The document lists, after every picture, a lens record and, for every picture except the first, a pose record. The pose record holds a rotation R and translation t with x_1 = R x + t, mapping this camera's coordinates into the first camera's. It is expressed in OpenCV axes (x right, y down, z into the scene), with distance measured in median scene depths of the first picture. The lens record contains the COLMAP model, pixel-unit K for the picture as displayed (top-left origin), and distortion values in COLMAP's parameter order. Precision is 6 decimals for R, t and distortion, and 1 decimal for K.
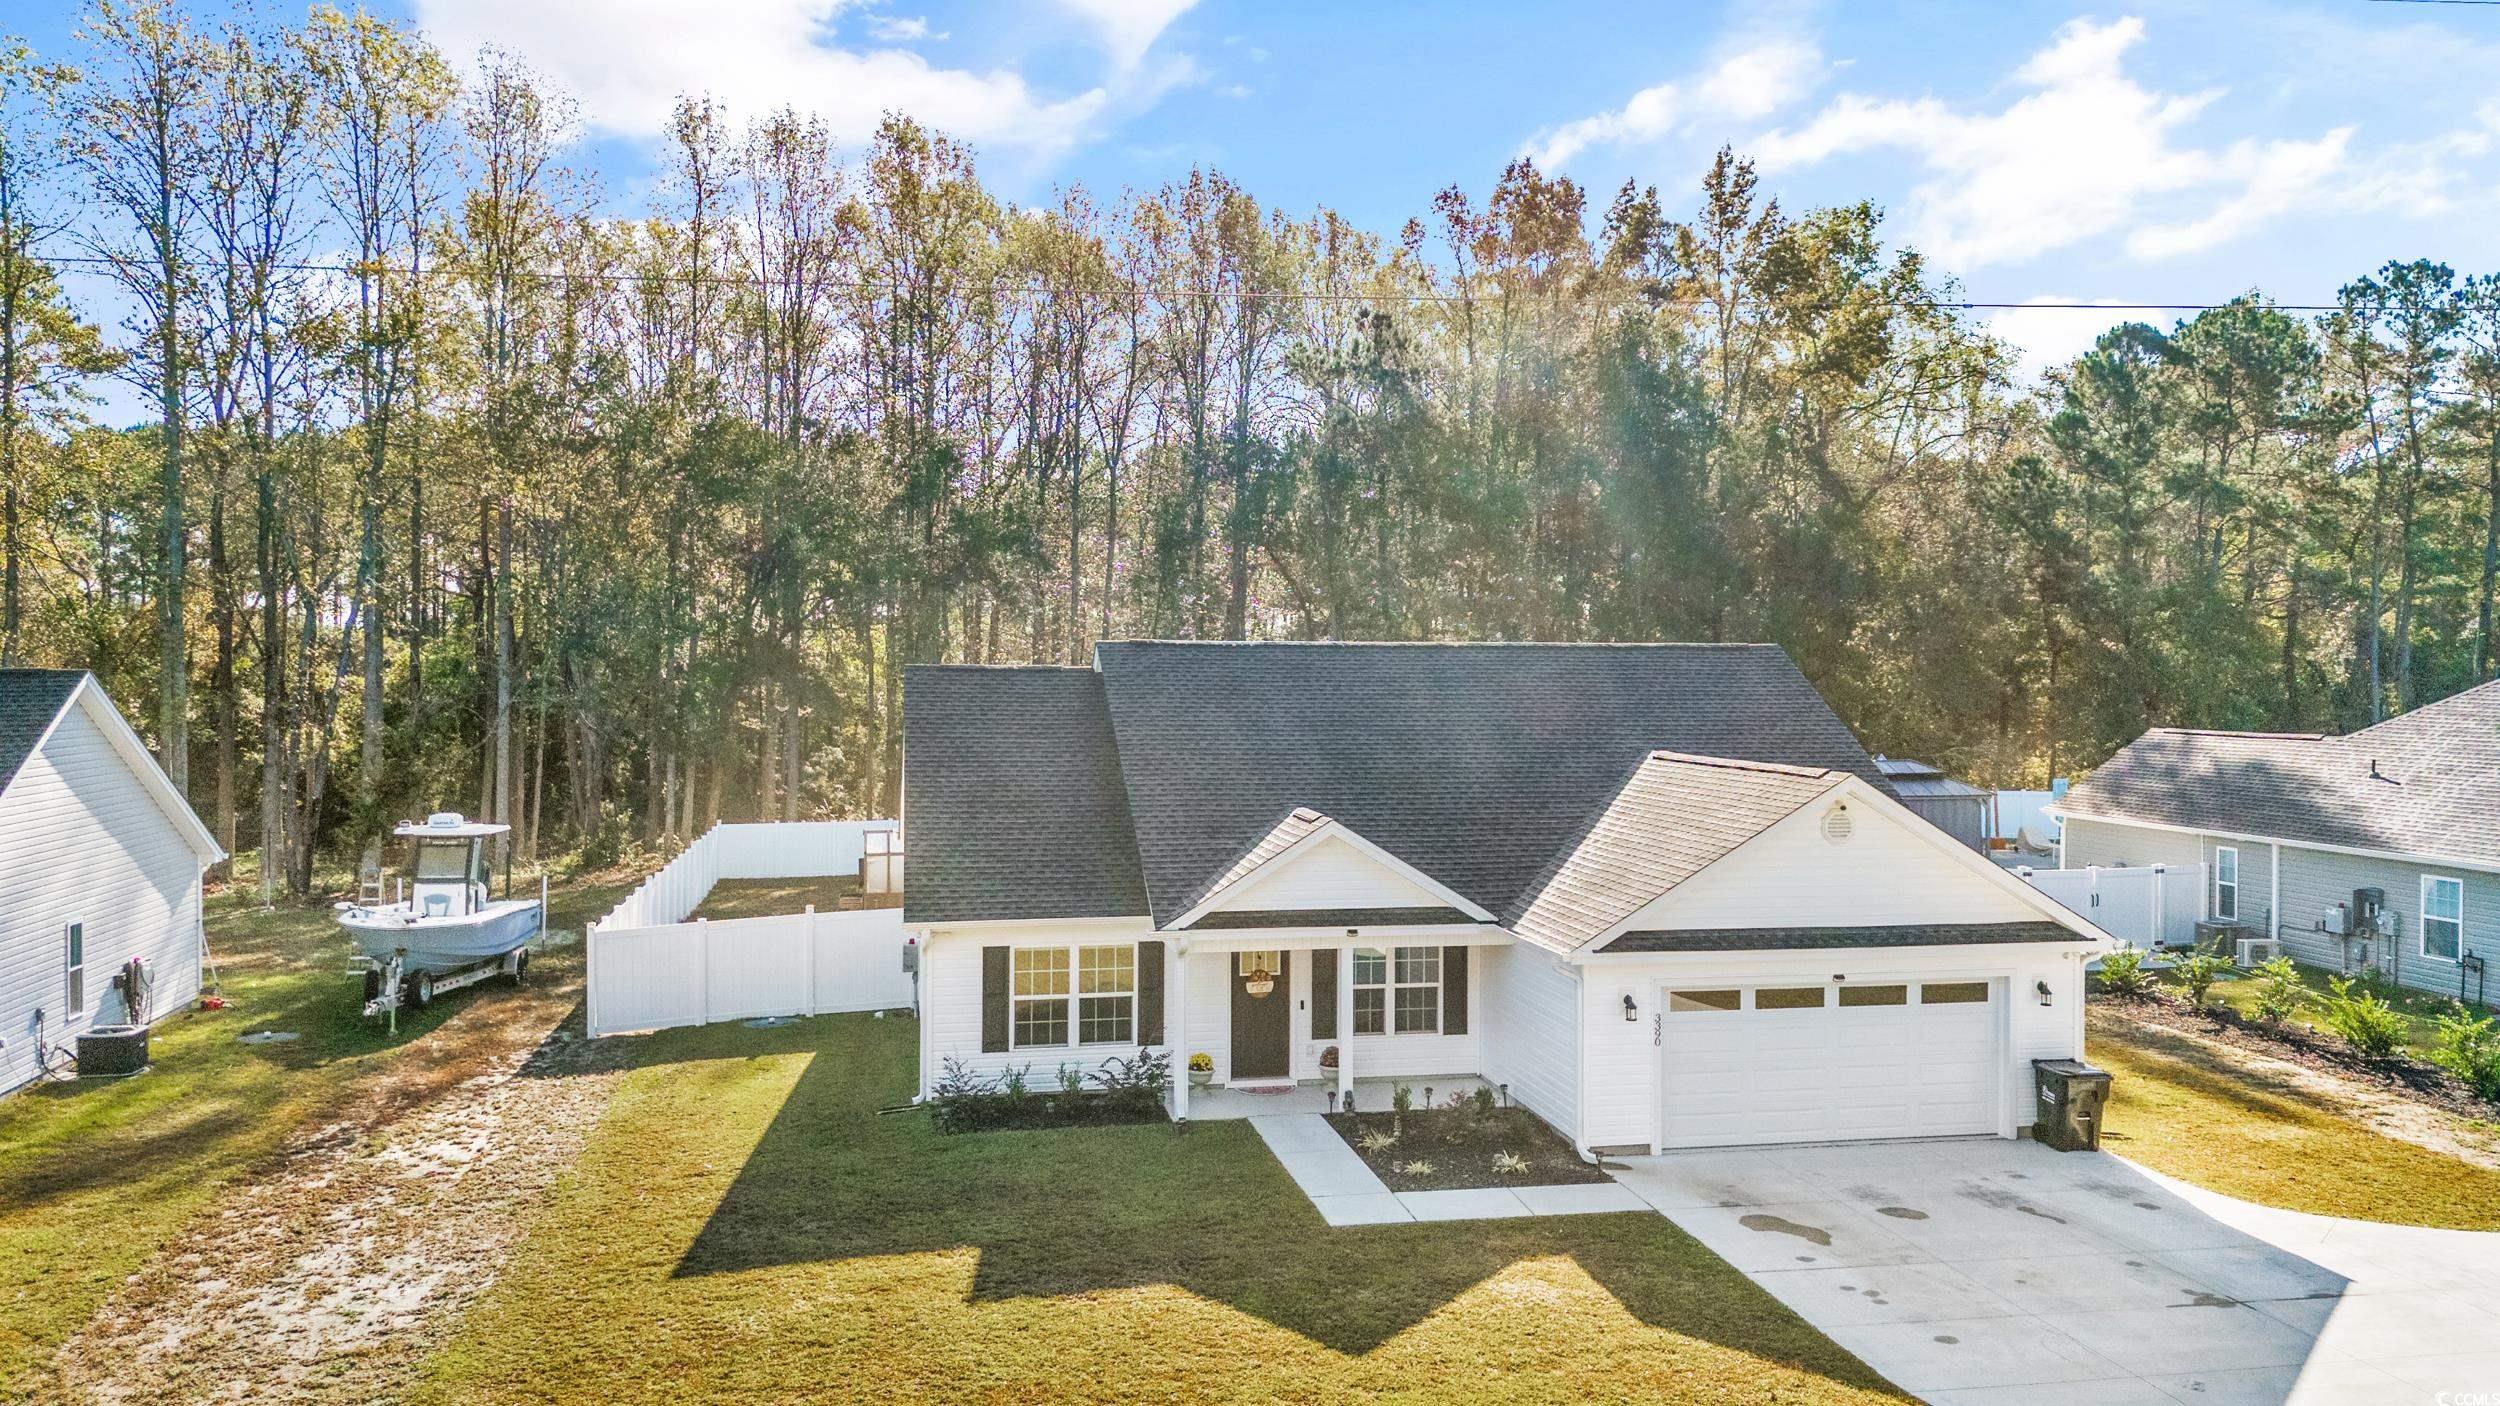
lens RADIAL K [[1834.5, 0, 1254.5], [0, 1834.5, 706.2], [0, 0, 1]] dist [0.102584, -0.120552]
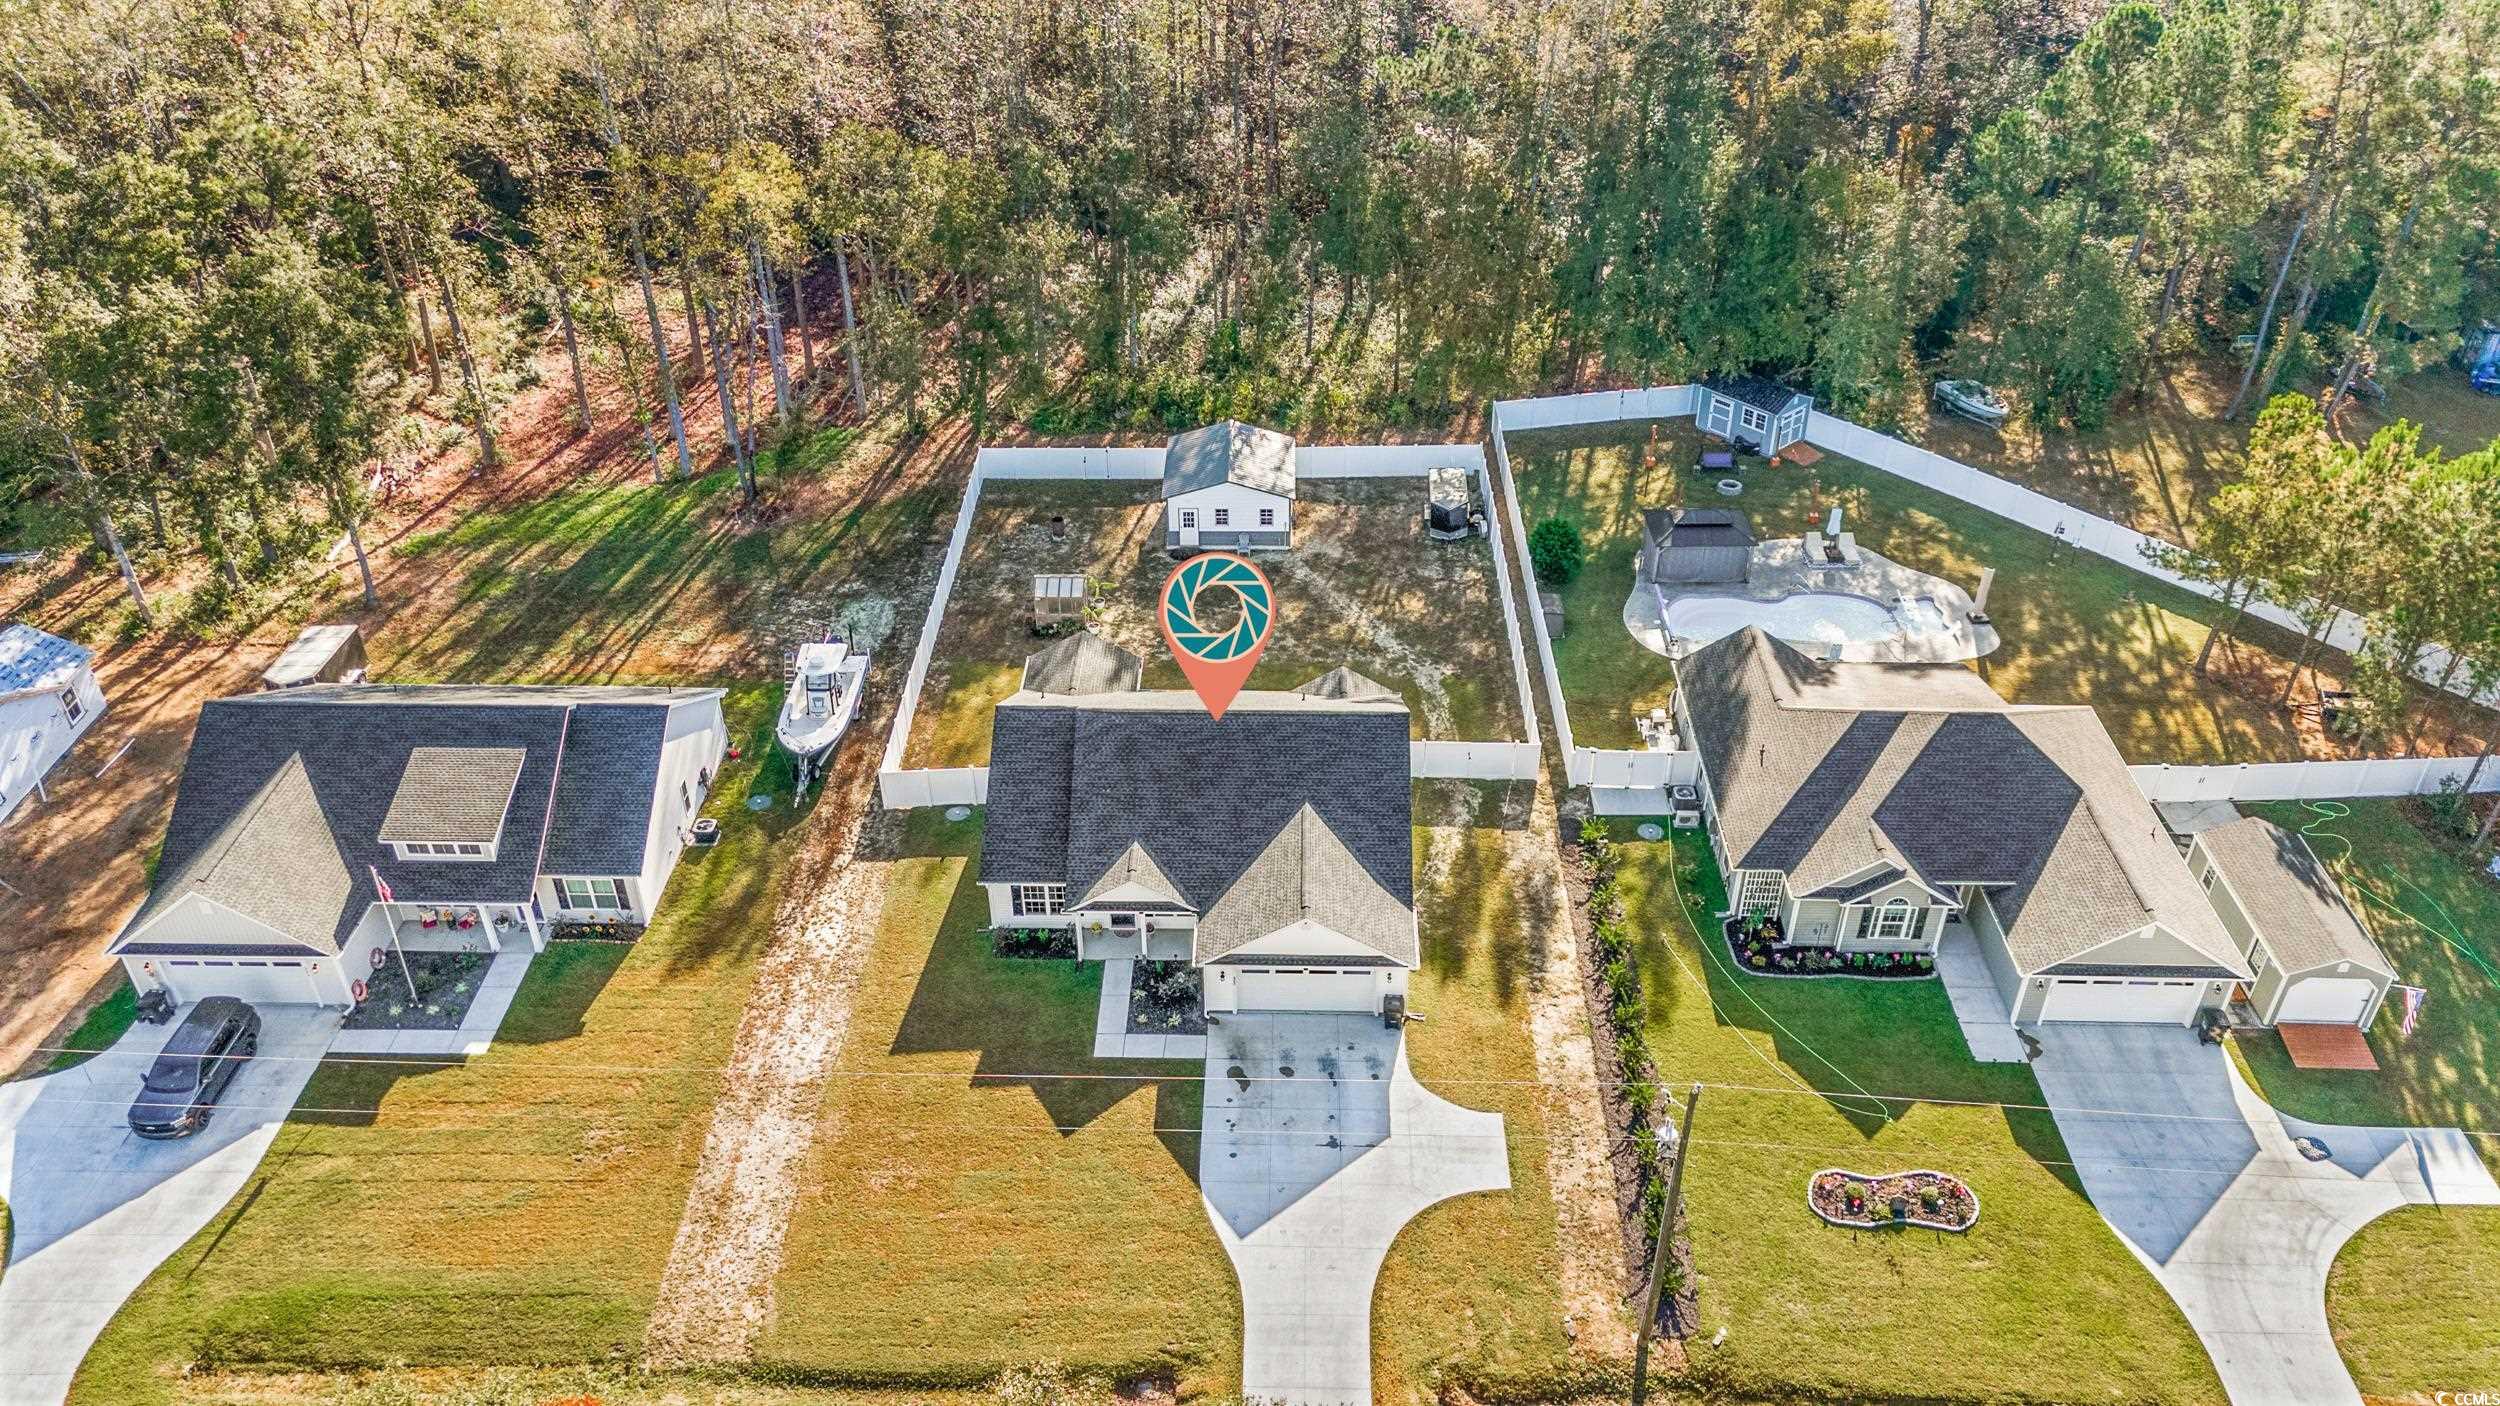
lens RADIAL K [[1834.5, 0, 1254.5], [0, 1834.5, 706.2], [0, 0, 1]] dist [0.102584, -0.120552]
pose [[0.975326, 0.121308, -0.184455, 0.615243], [0.002044, 0.830513, 0.556995, -1.474992], [0.220760, -0.543629, 0.809773, -0.853494]]
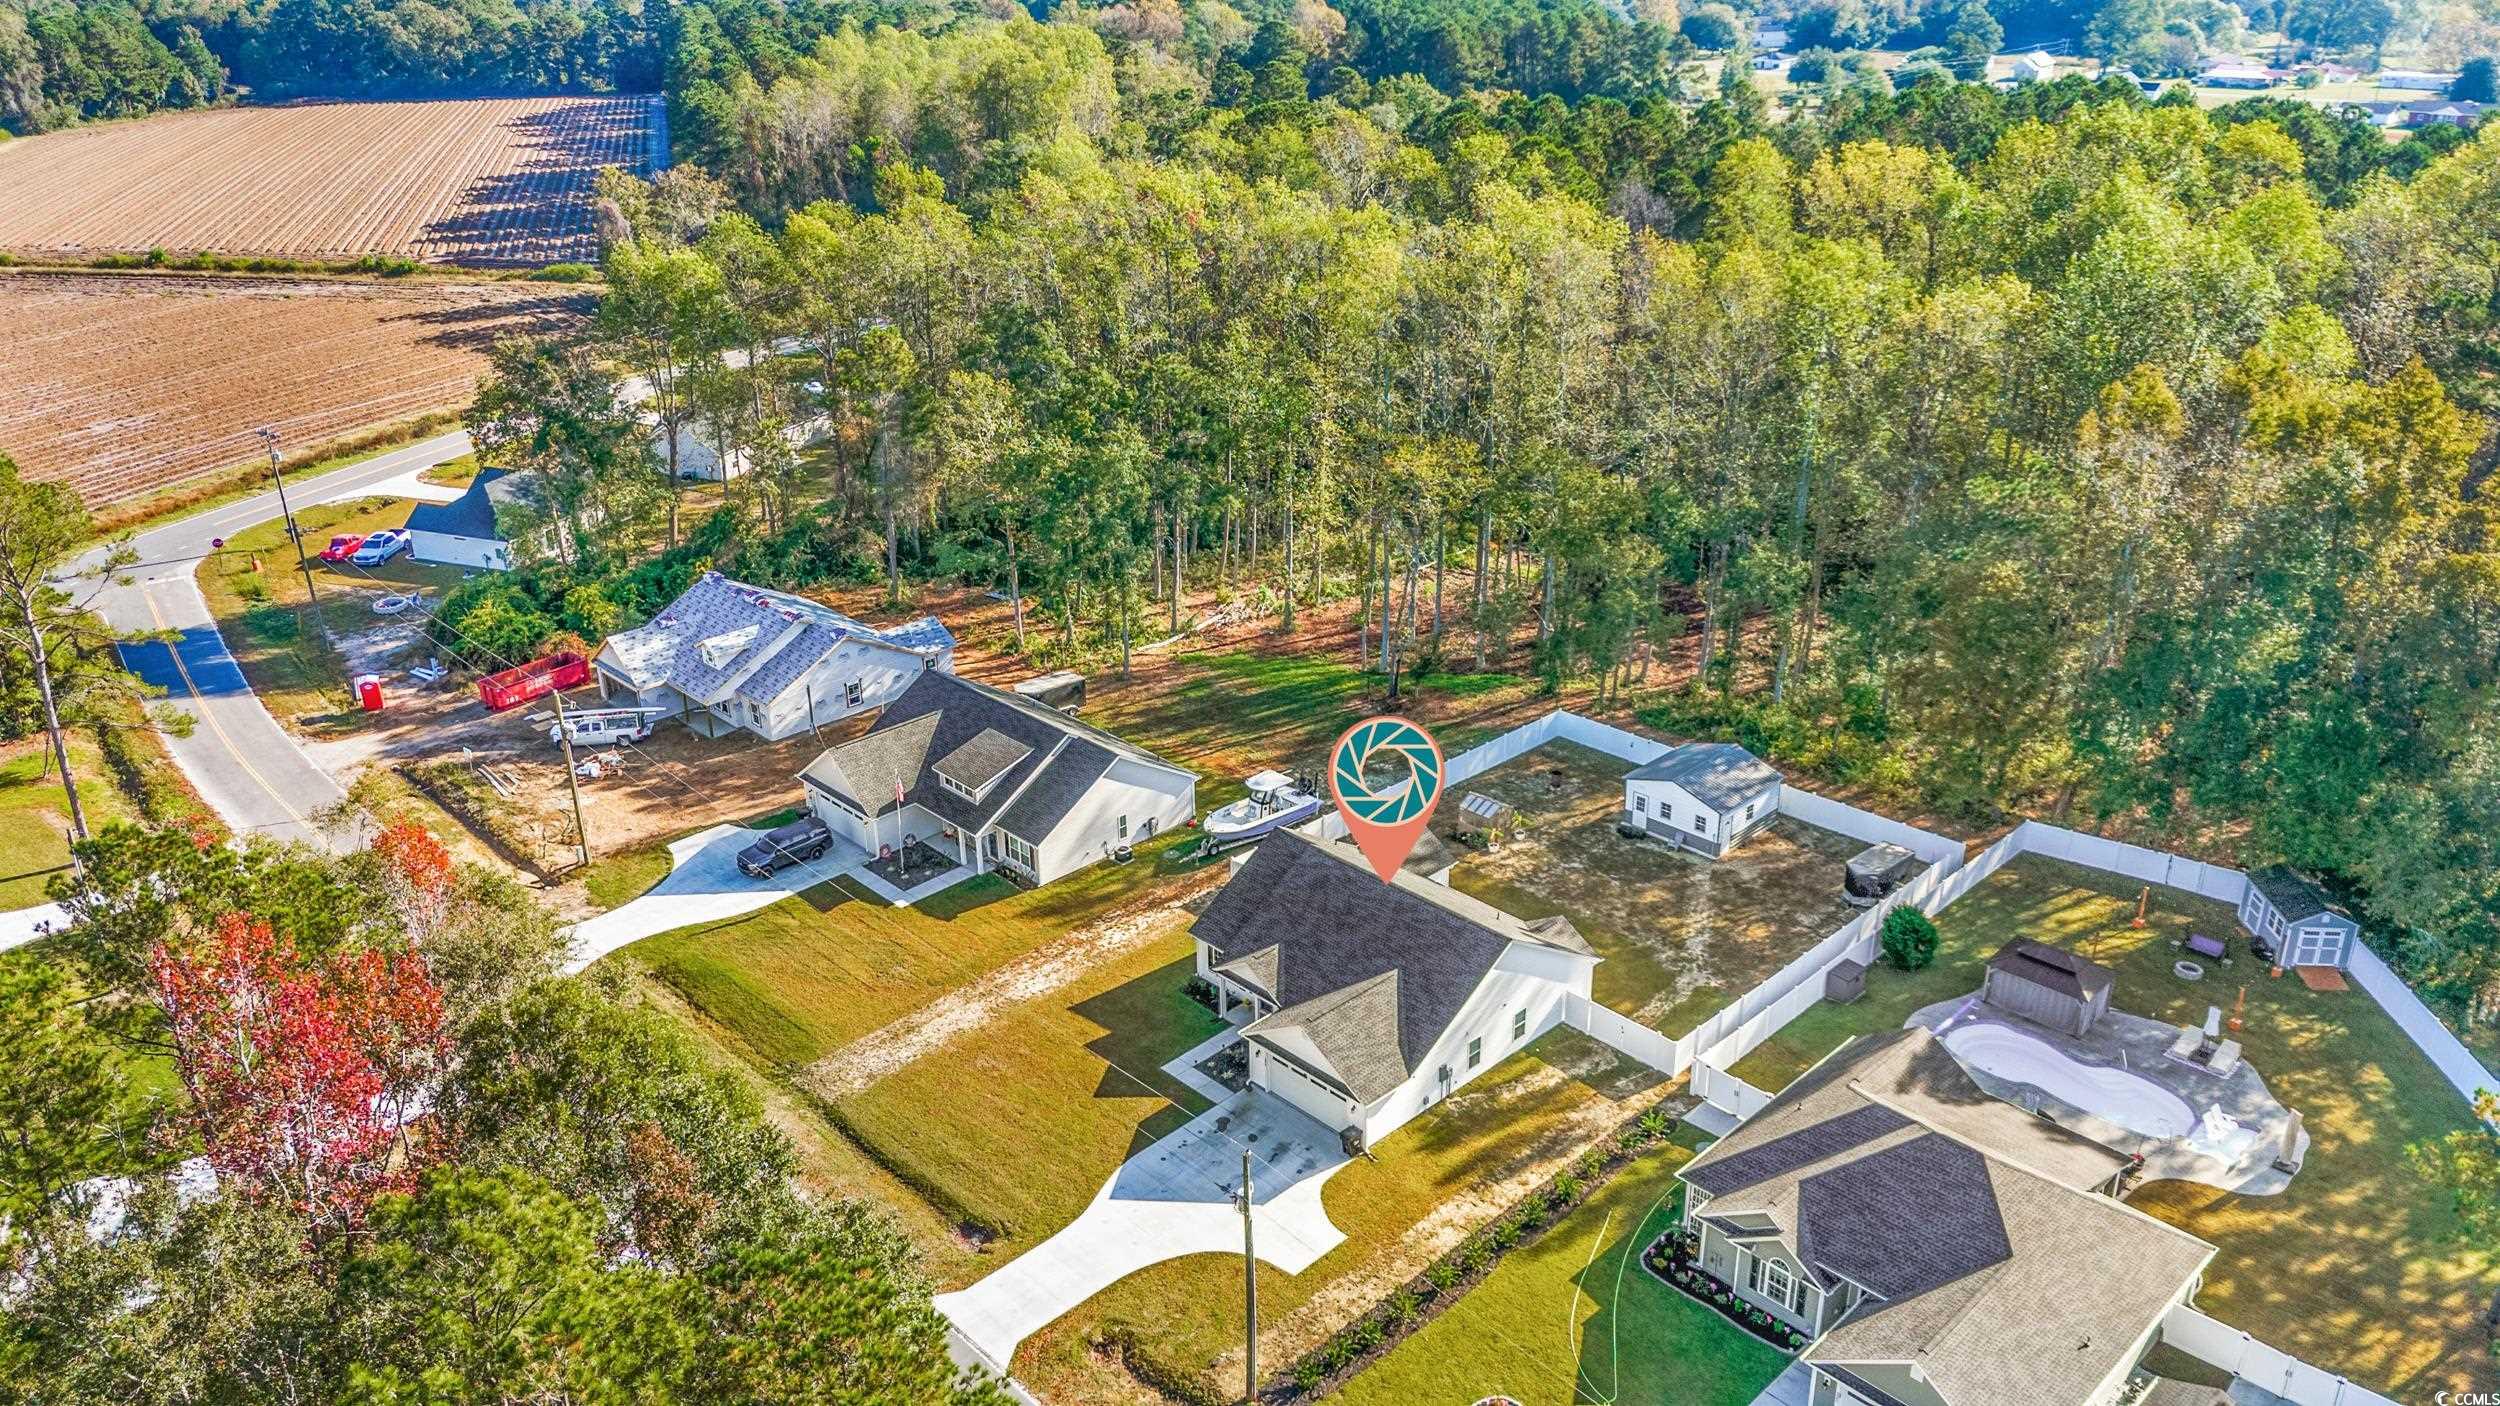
lens RADIAL K [[1830.9, 0, 1250.0], [0, 1830.9, 703.0], [0, 0, 1]] dist [0.111968, -0.199072]
pose [[0.540411, 0.330802, -0.773644, 2.325001], [-0.009106, 0.921717, 0.387756, -1.565260], [0.841352, -0.202503, 0.501119, -0.536499]]
